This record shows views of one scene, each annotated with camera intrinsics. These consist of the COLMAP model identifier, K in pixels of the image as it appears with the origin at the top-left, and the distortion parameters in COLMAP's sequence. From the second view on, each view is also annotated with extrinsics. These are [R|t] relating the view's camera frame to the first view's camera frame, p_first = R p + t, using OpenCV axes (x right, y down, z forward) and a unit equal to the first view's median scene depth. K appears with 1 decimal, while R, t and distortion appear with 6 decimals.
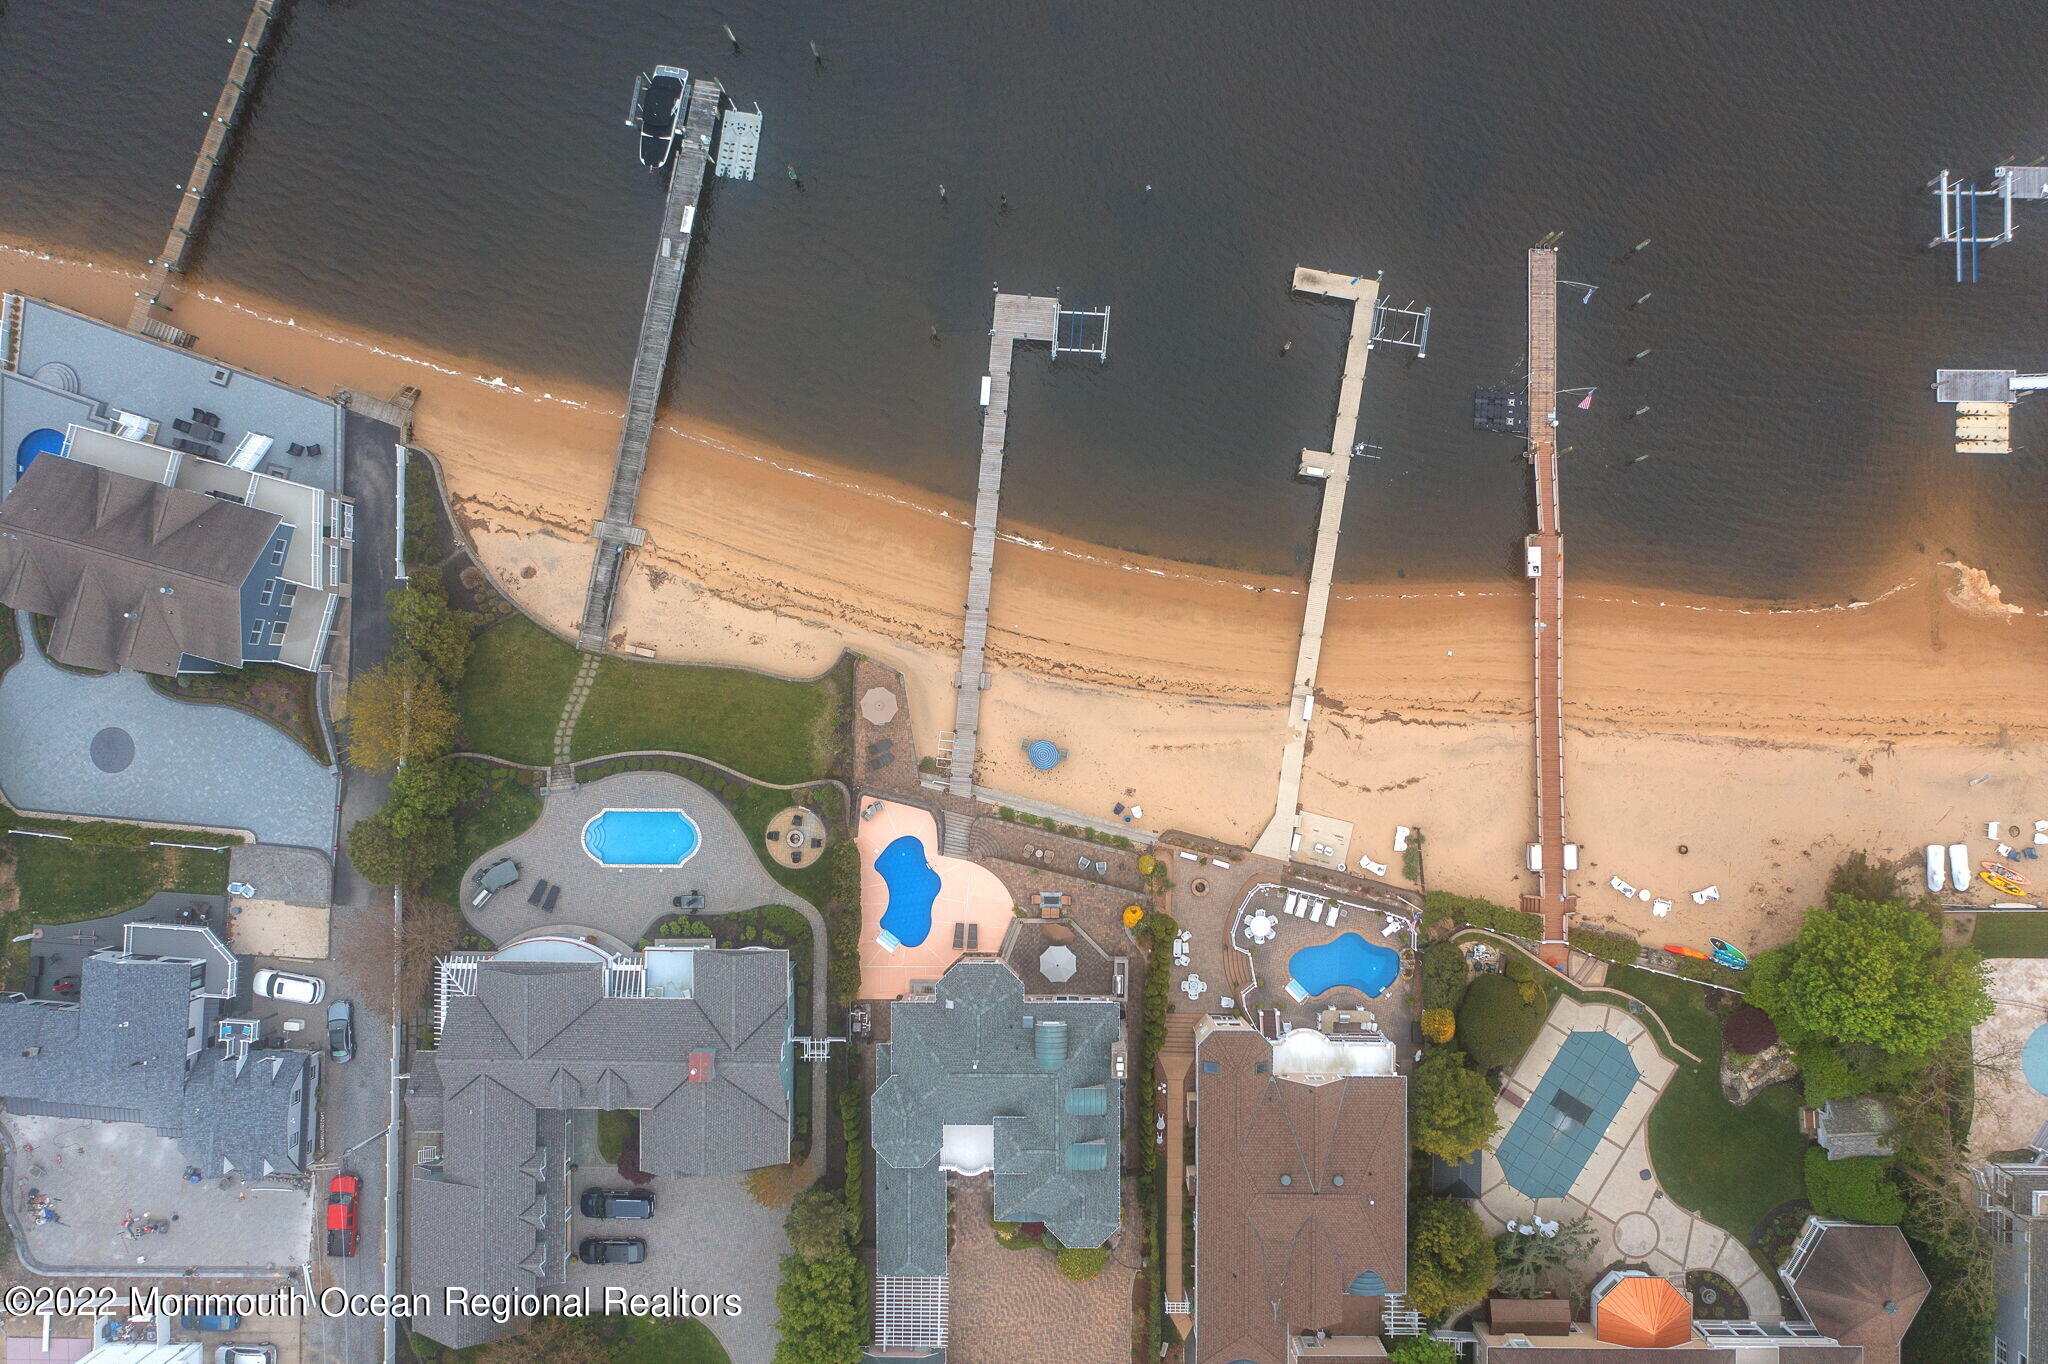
lens RADIAL K [[1596.3, 0, 1013.4], [0, 1596.3, 700.0], [0, 0, 1]] dist [-0.035268, 0.020553]
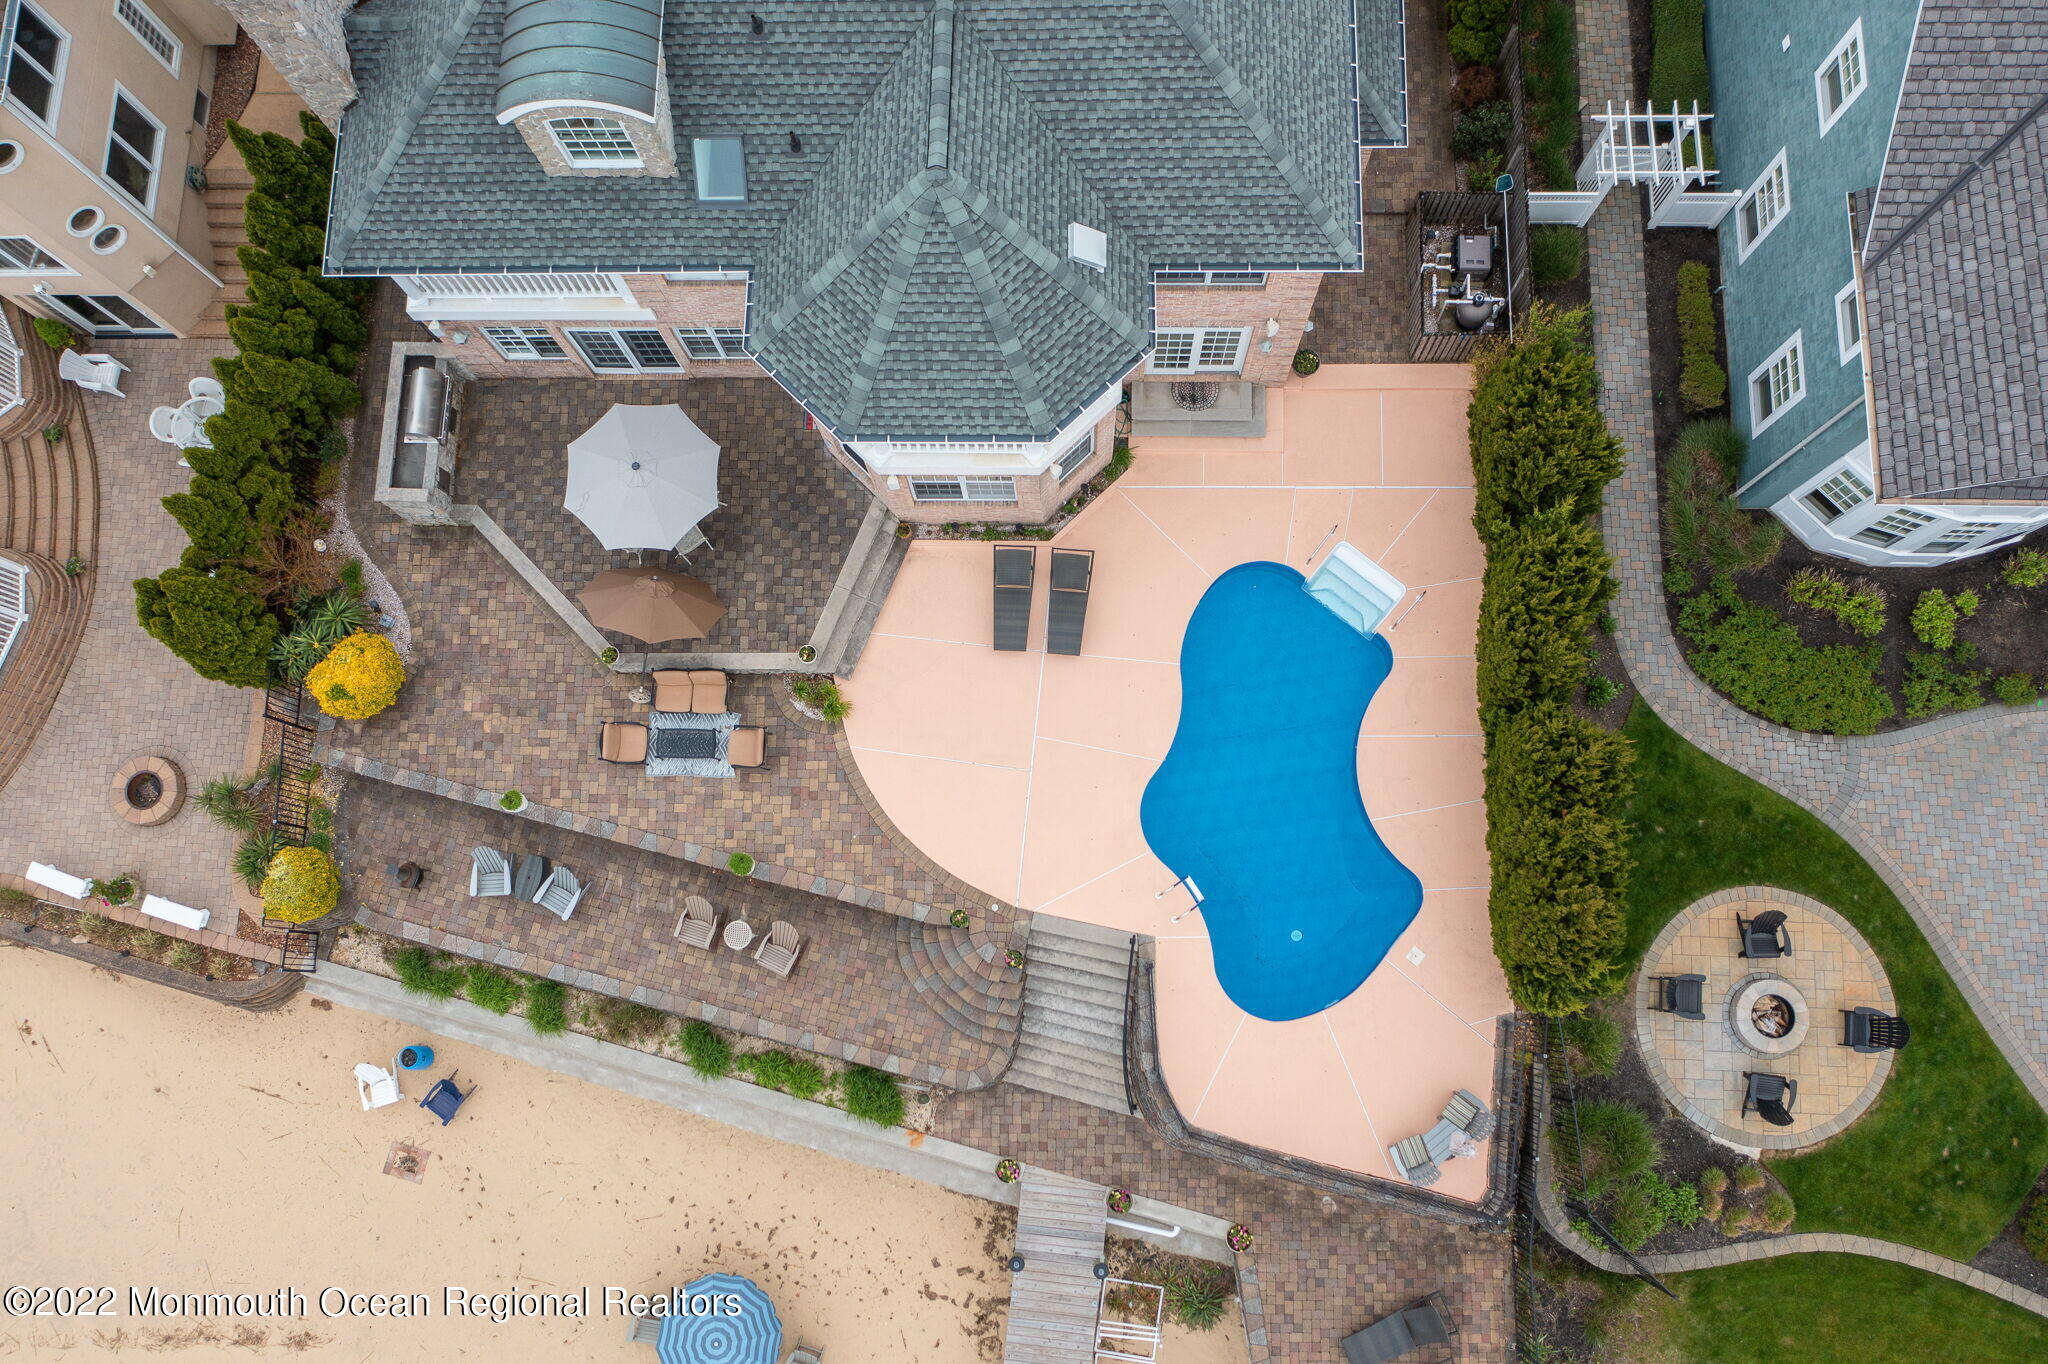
lens RADIAL K [[1596.3, 0, 1010.6], [0, 1596.3, 697.1], [0, 0, 1]] dist [-0.035268, 0.020553]
pose [[-0.997753, -0.004994, 0.066820, -0.041197], [0.017244, -0.982769, 0.184034, 0.087279], [0.064749, 0.184772, 0.980646, 0.750340]]
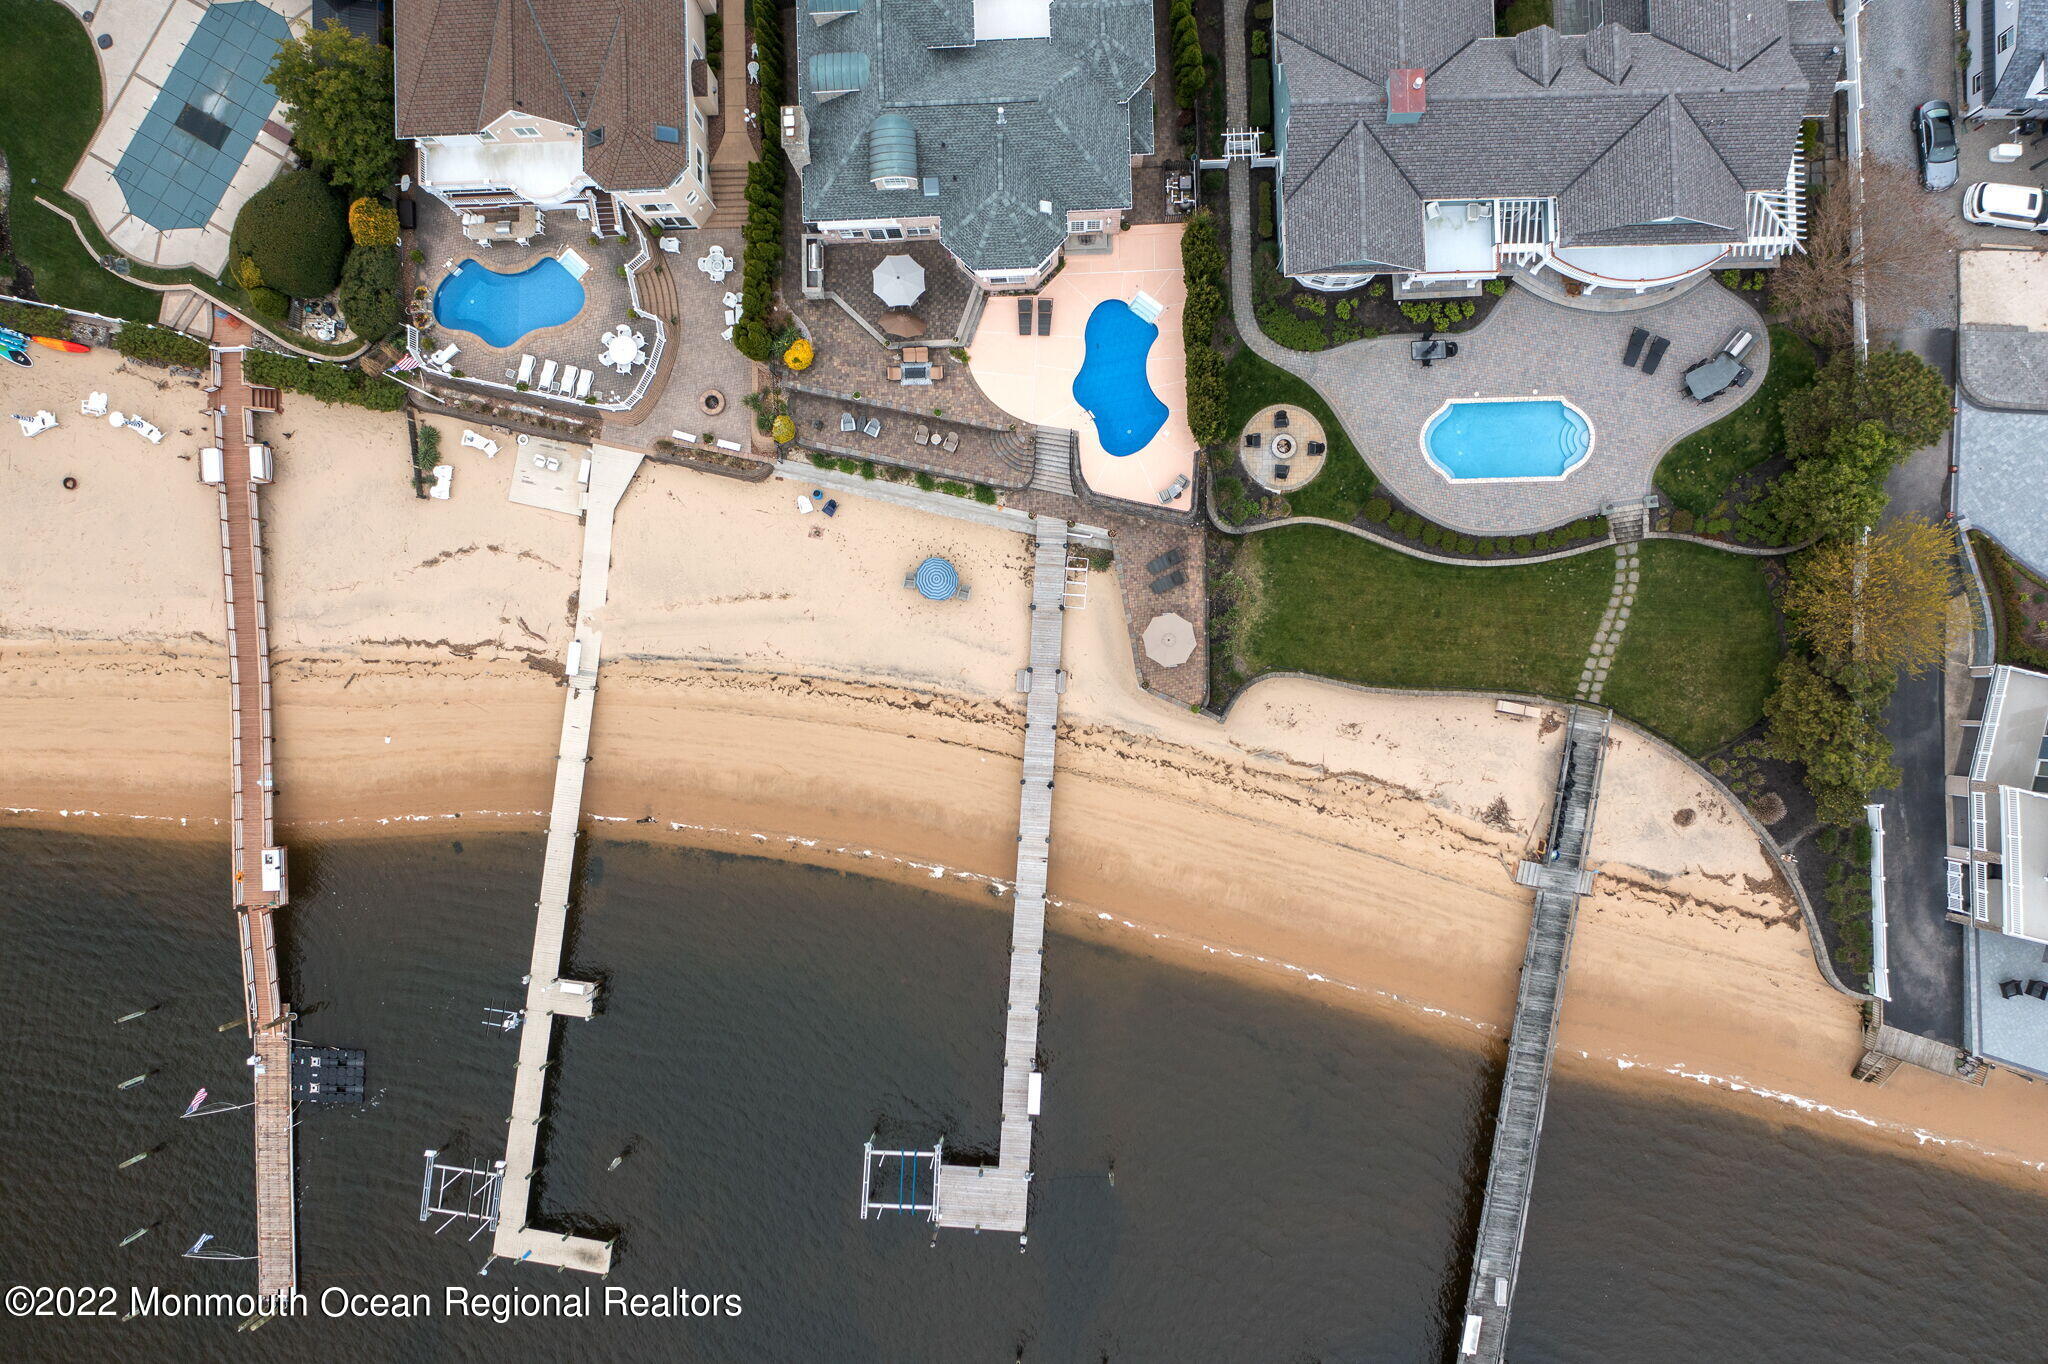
lens RADIAL K [[1596.3, 0, 1013.9], [0, 1596.3, 670.3], [0, 0, 1]] dist [-0.035268, 0.020553]
pose [[-0.997732, 0.032154, 0.059136, -0.056397], [-0.030949, -0.999297, 0.021179, -0.021780], [0.059776, 0.019301, 0.998025, 0.295848]]
